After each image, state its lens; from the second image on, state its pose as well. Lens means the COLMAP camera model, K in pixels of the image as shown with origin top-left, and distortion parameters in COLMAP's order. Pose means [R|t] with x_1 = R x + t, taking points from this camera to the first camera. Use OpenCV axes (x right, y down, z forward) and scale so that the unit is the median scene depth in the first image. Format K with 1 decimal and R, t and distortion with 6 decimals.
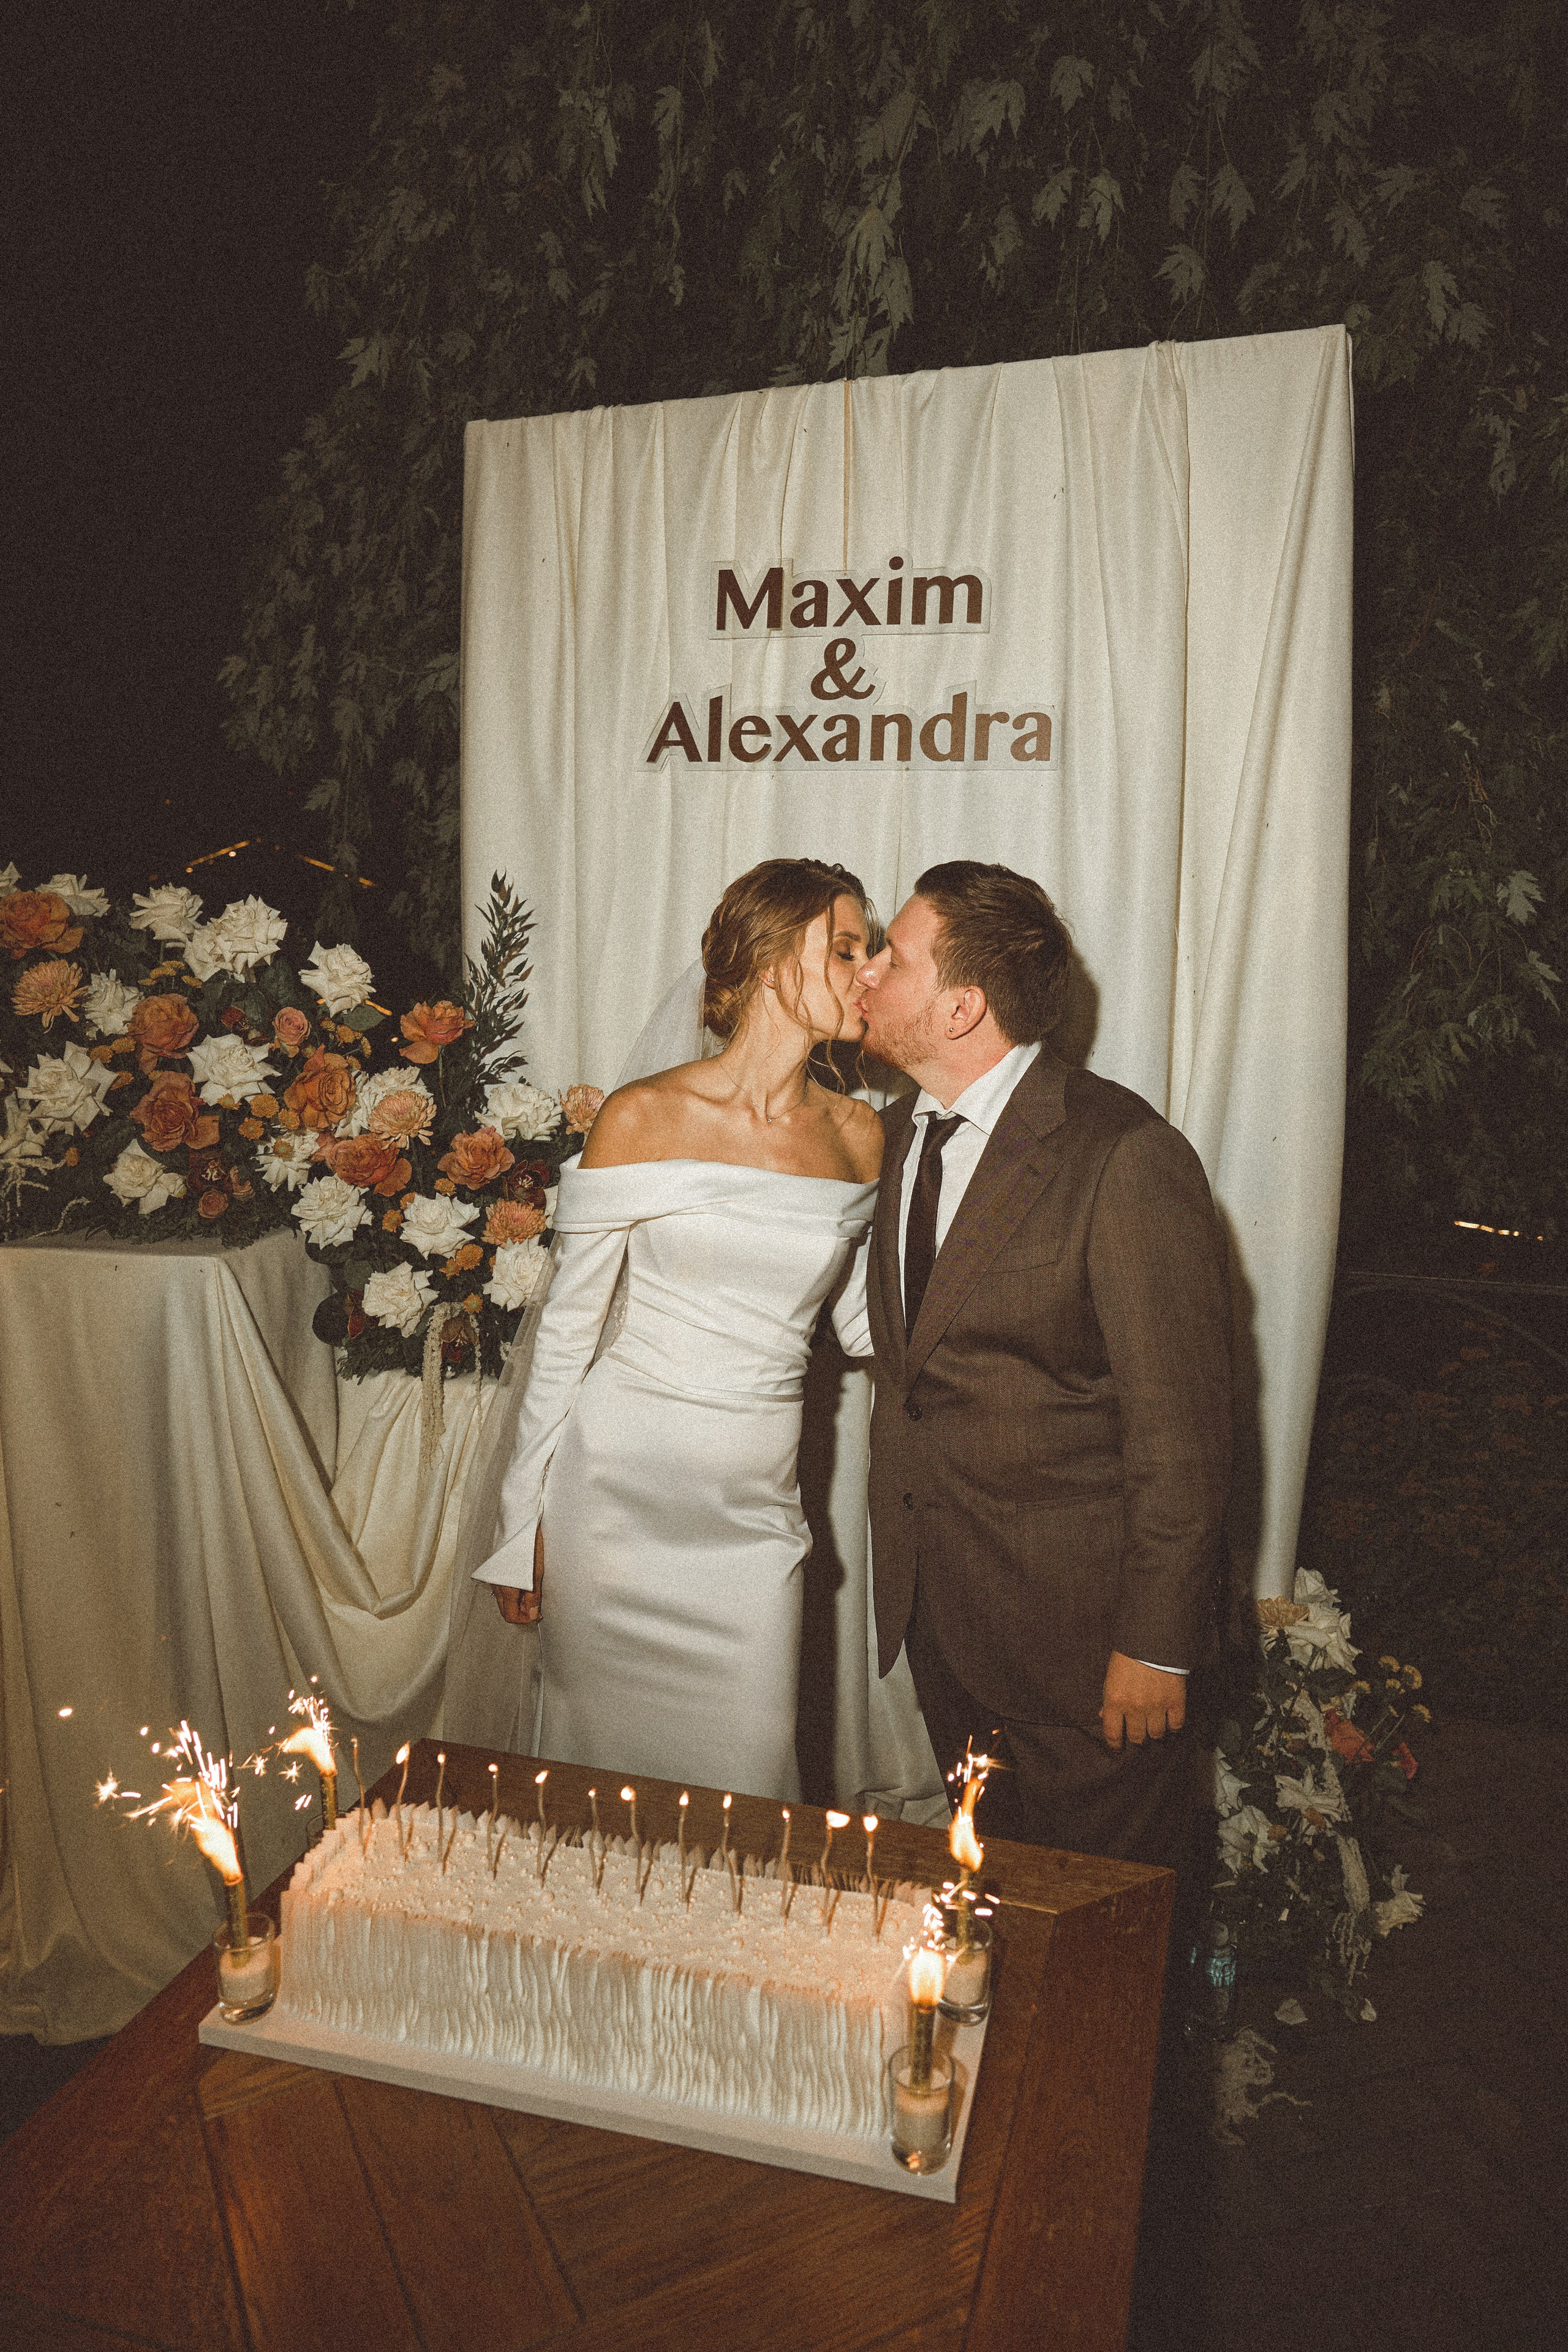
lens RADIAL K [[1608.2, 0, 791.3], [0, 1608.2, 1160.2], [0, 0, 1]] dist [-0.006699, 0.024736]
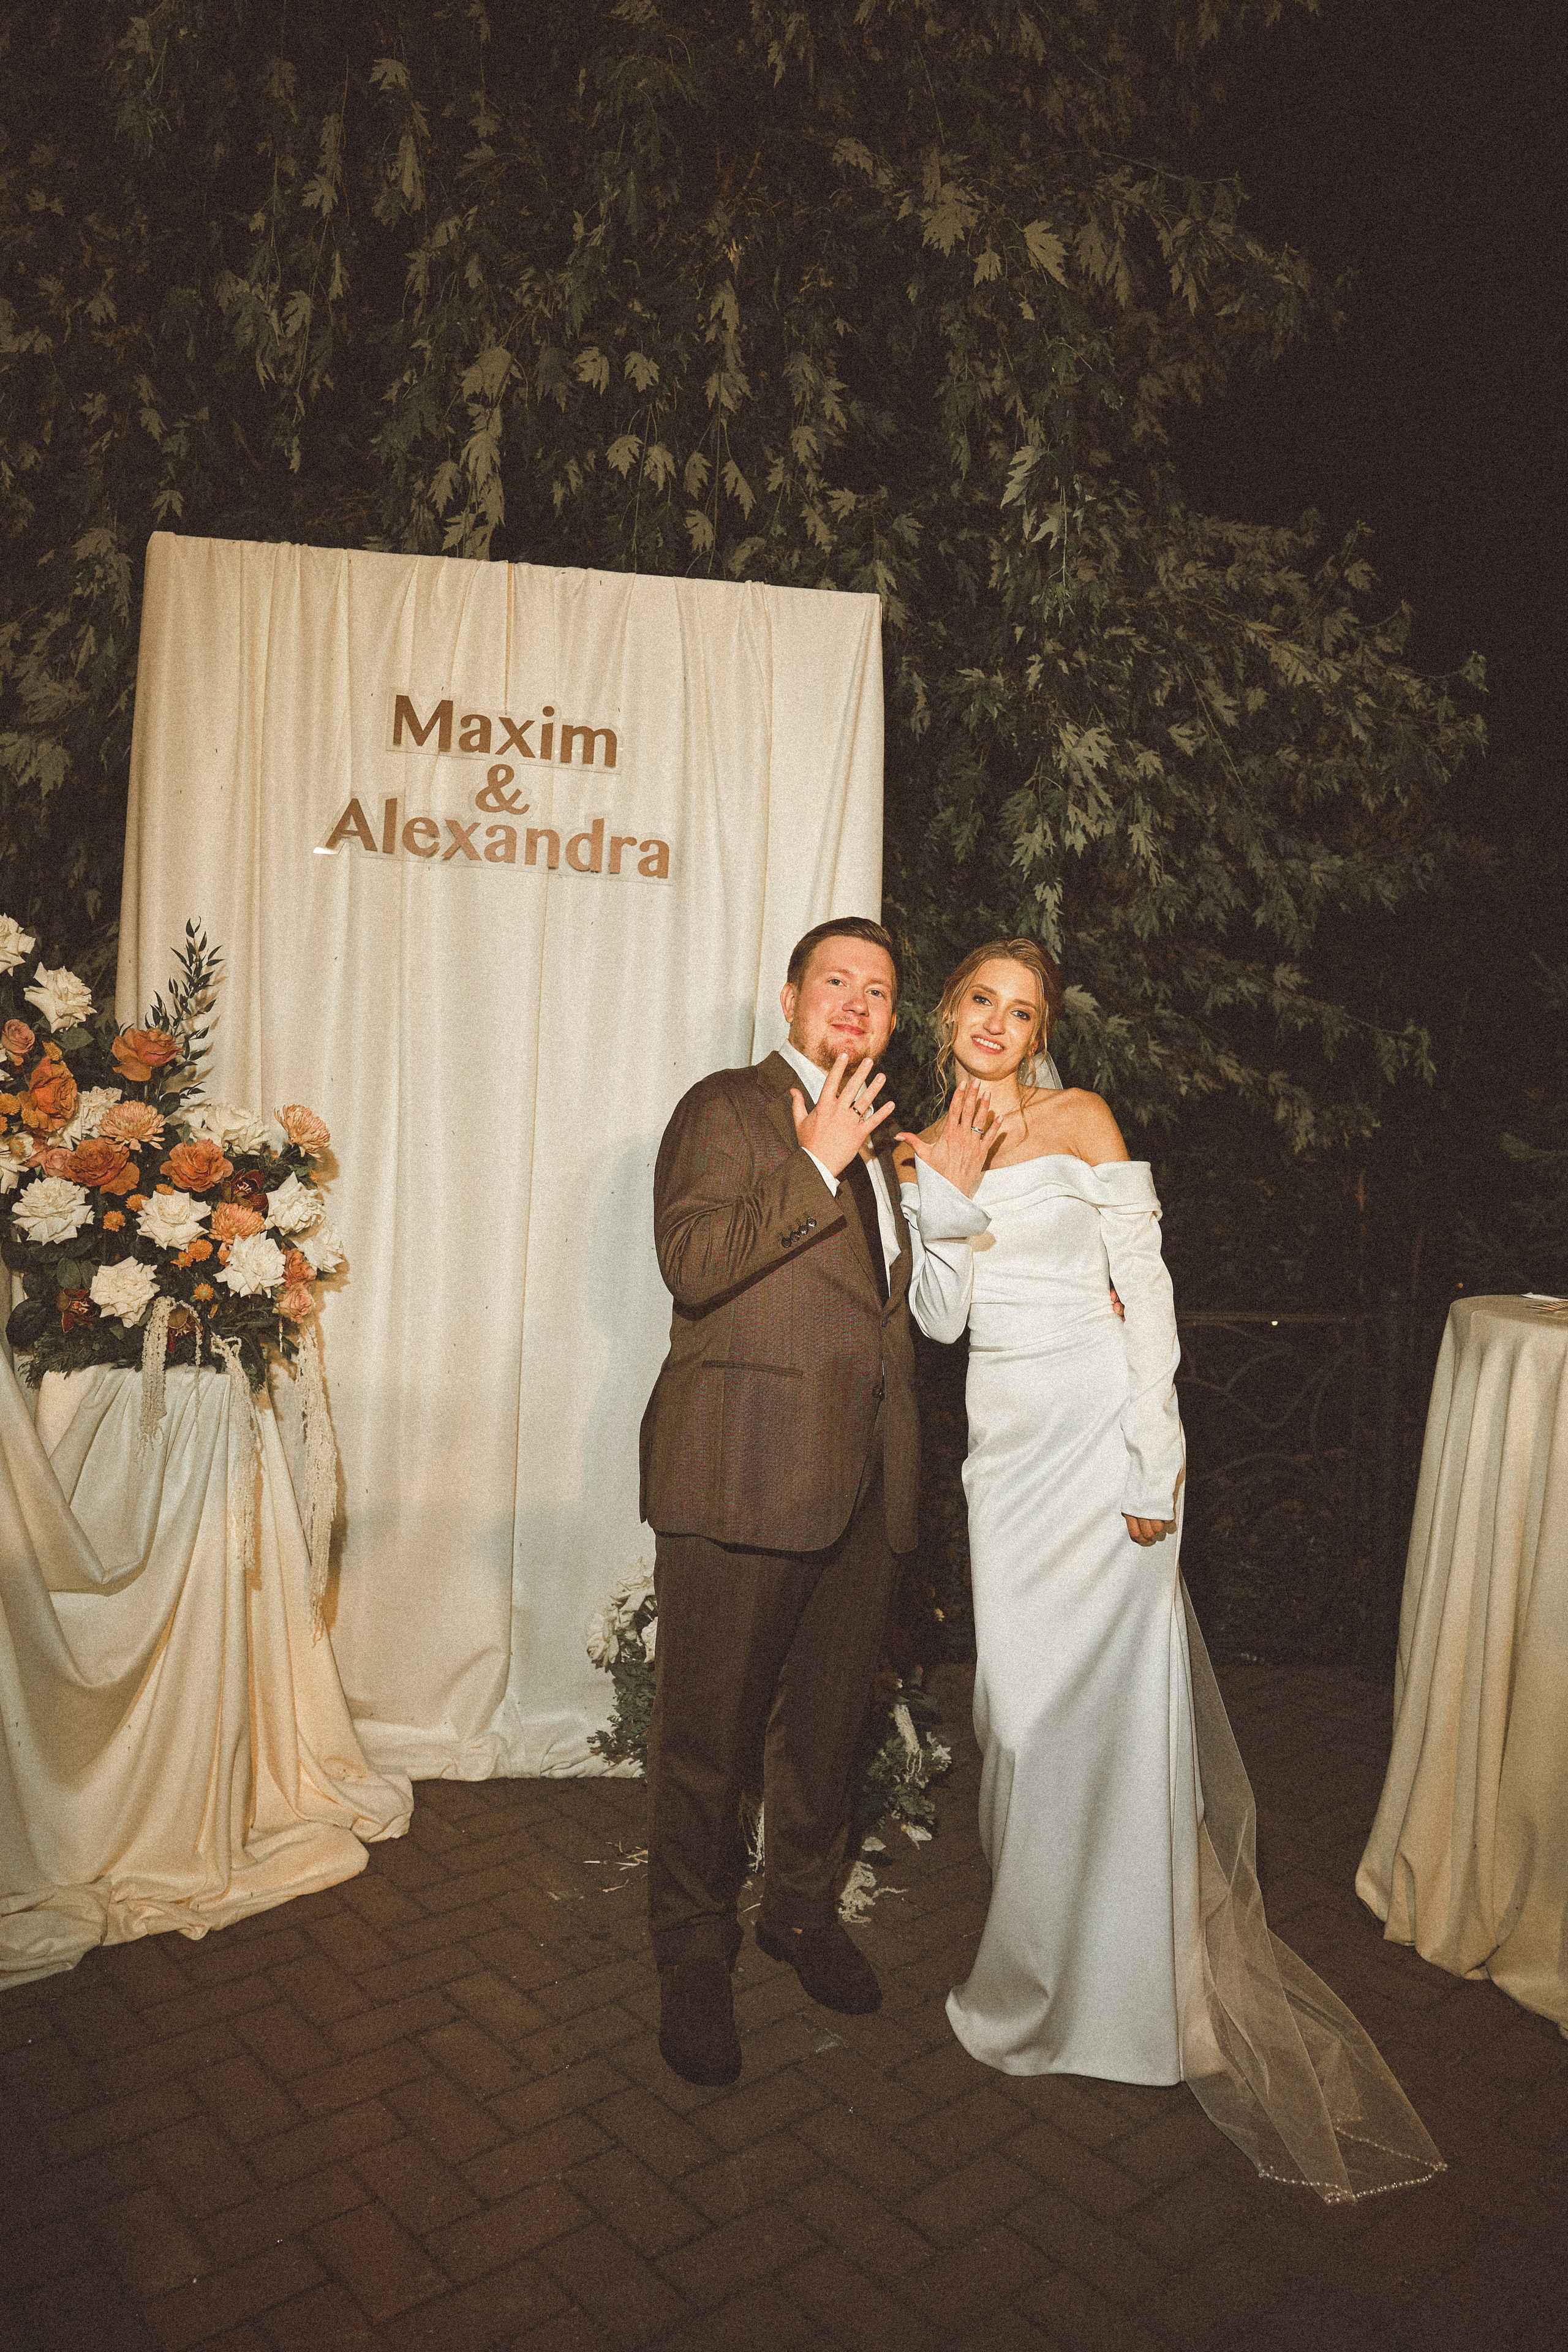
lens RADIAL K [[1574.2, 0, 767.2], [0, 1574.2, 1169.6], [0, 0, 1]] dist [0.090727, -0.095542]
pose [[0.911804, 0.031214, 0.409437, -0.273404], [0.015716, 0.993723, -0.110757, 0.122970], [-0.410324, 0.107423, 0.905591, -0.153069]]
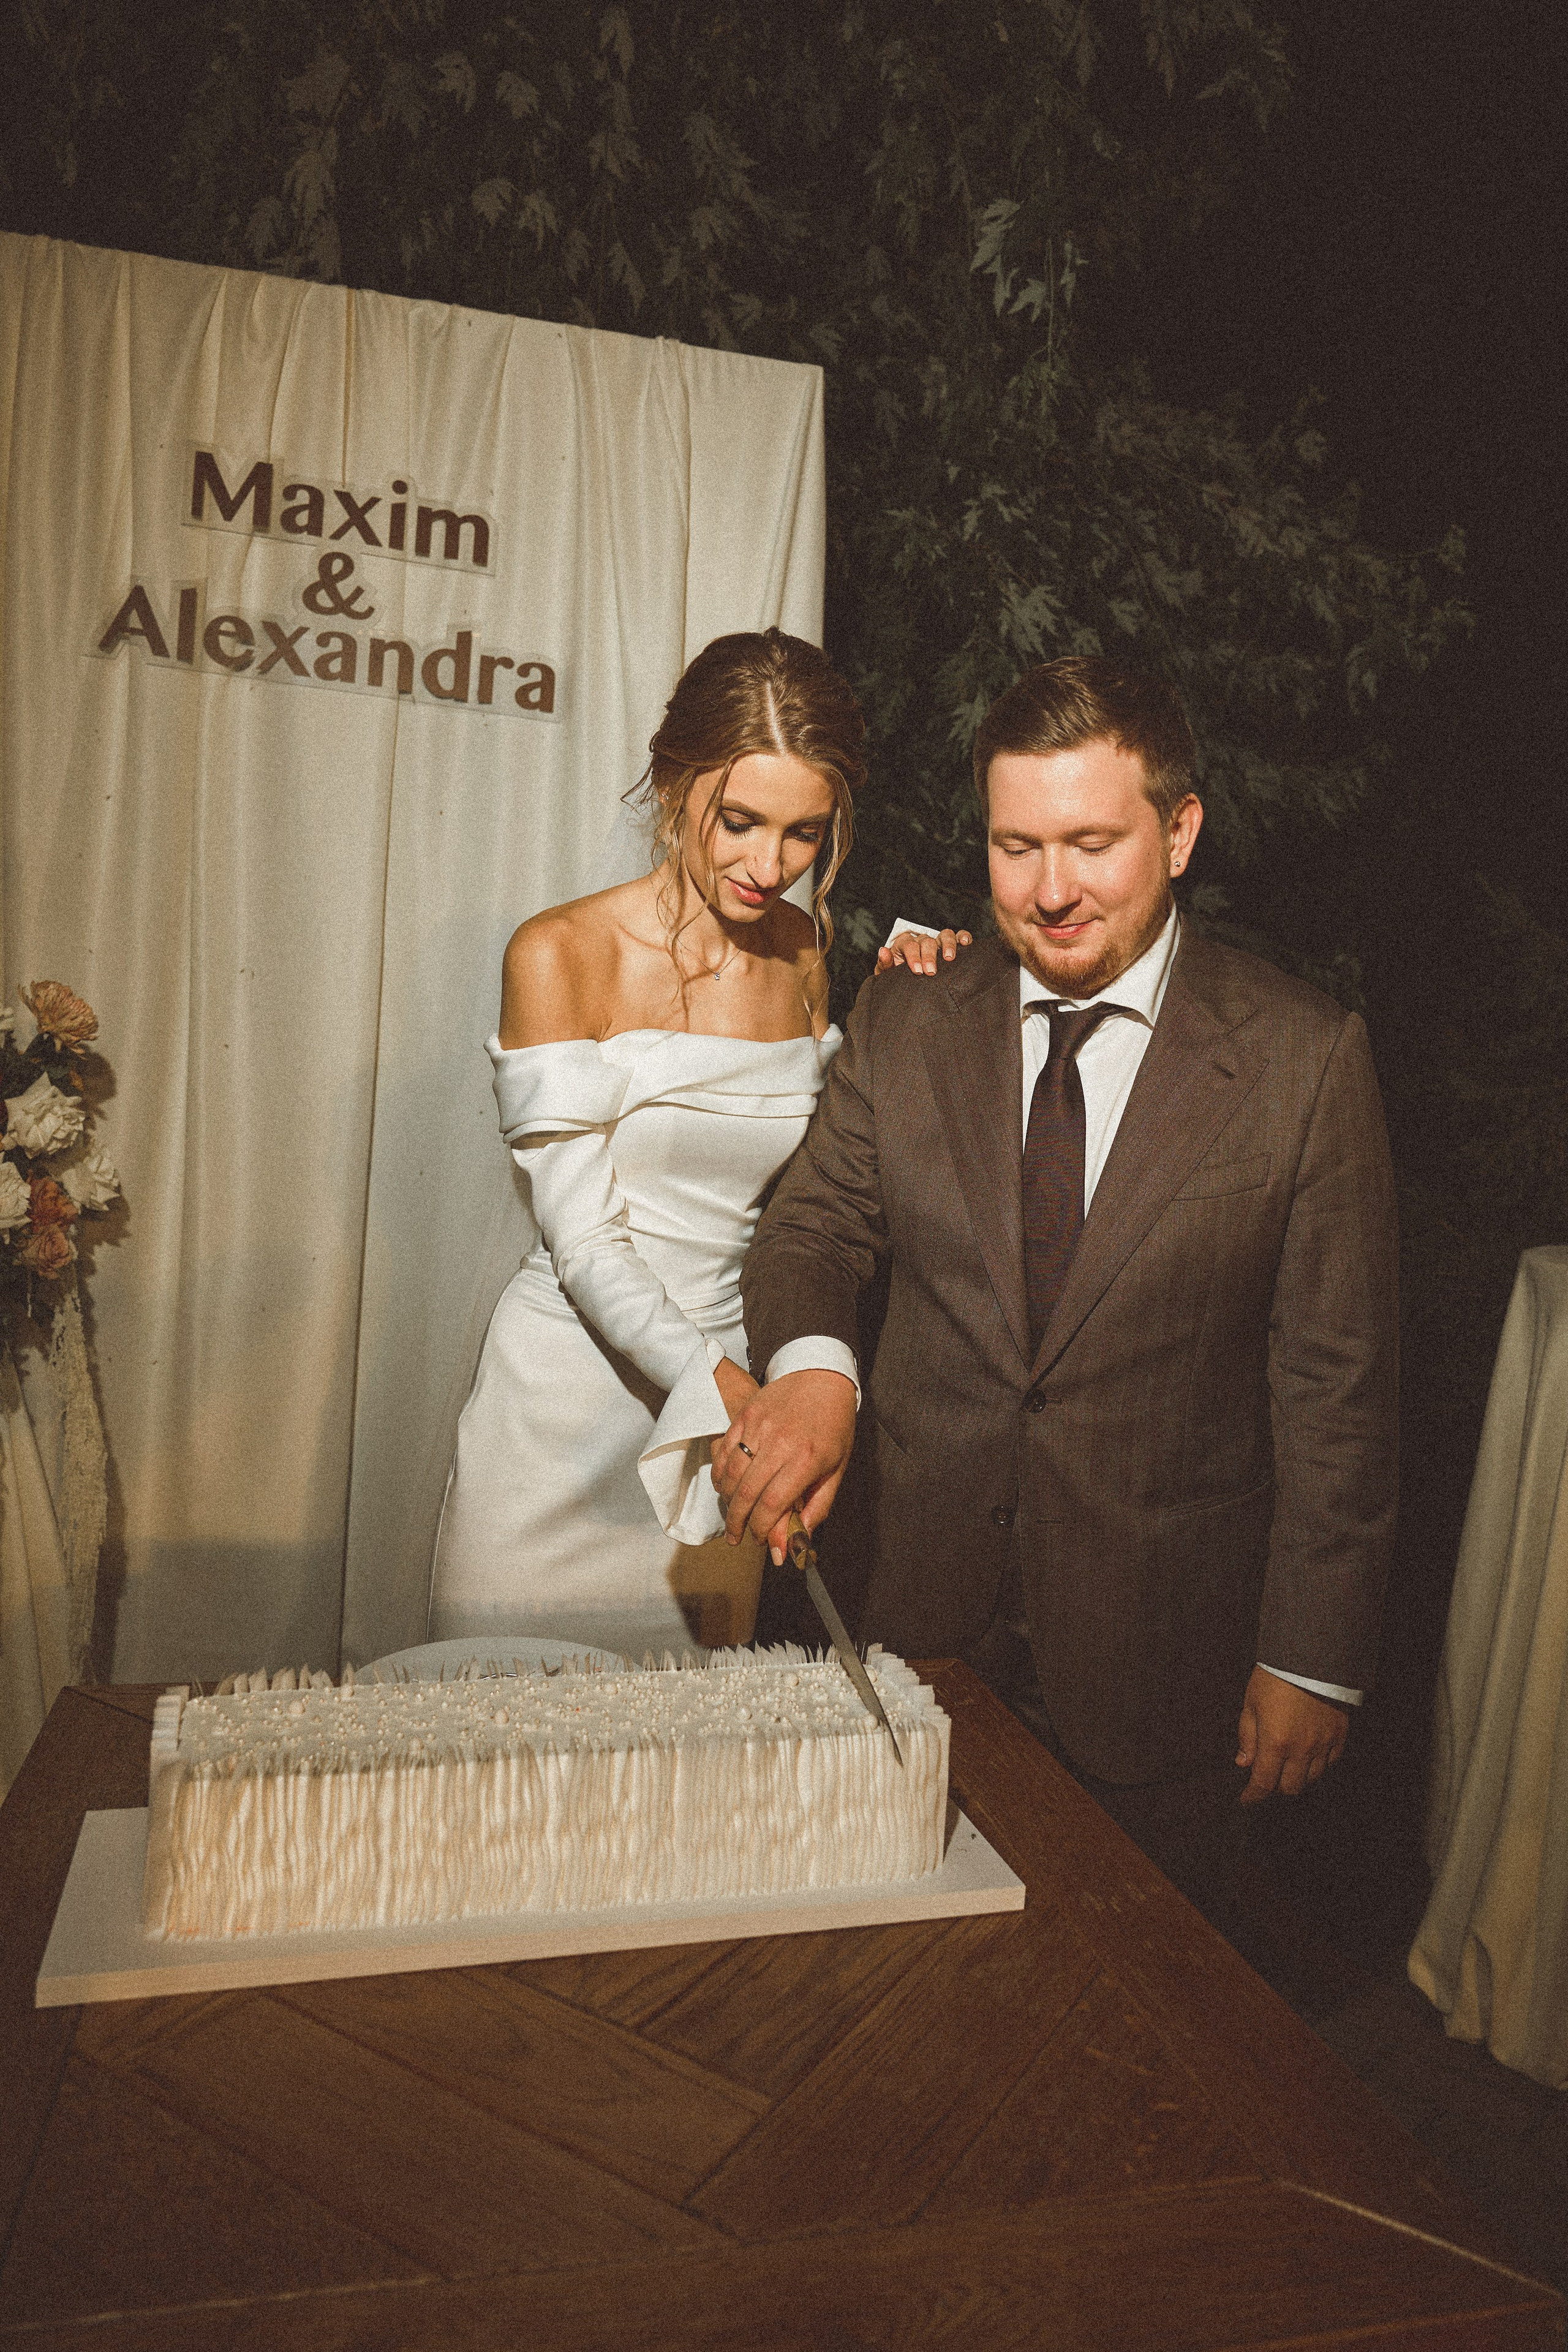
lens RADIAL K [[1595.8, 0, 765.7], [0, 1595.8, 1160.0], [0, 0, 1]] dist [0.022729, -0.000839]
pose [[0.863081, 0.029625, 0.504197, -0.217921], [0.015416, 0.996268, -0.084926, 0.116035], [-0.504831, 0.081071, 0.859403, 0.091811]]
